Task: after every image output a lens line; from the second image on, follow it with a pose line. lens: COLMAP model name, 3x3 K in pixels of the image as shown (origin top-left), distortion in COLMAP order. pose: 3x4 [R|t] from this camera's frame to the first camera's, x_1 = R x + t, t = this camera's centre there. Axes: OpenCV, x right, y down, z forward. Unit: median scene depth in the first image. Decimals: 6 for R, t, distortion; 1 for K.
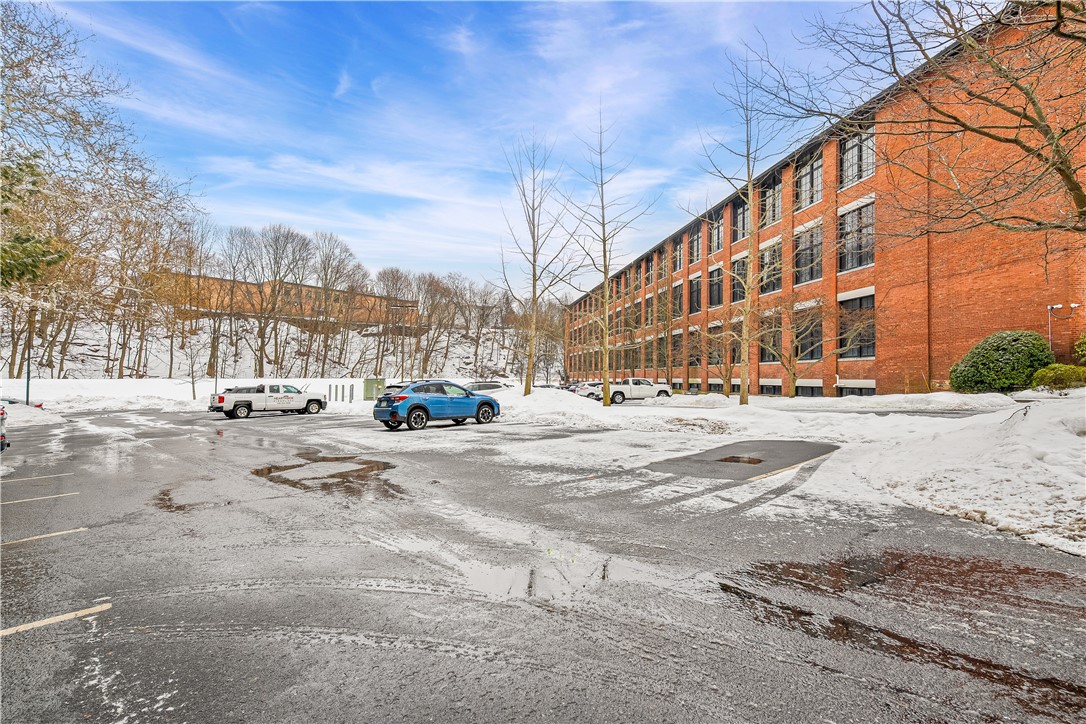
lens RADIAL K [[488.1, 0, 544.2], [0, 488.1, 360.4], [0, 0, 1]] dist [0.024389, 0.000083]
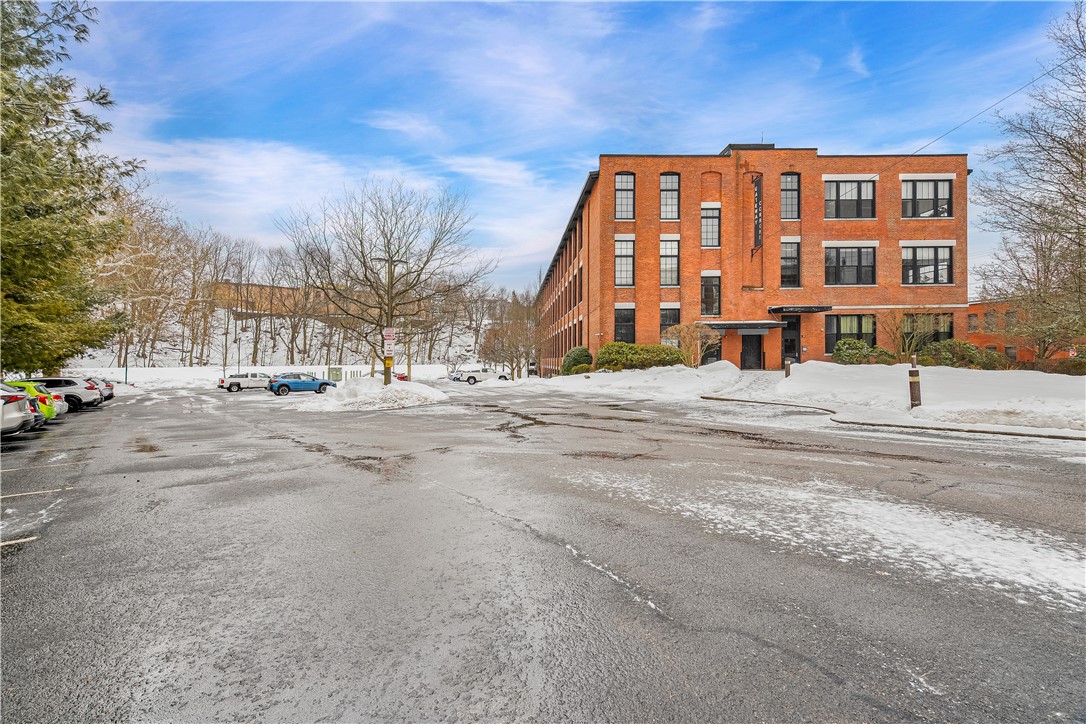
lens RADIAL K [[488.1, 0, 544.2], [0, 488.1, 360.4], [0, 0, 1]] dist [0.024389, 0.000083]
pose [[0.993513, -0.003578, -0.113665, 0.263339], [0.007695, 0.999330, 0.035795, -0.019030], [0.113460, -0.036438, 0.992874, -0.235344]]
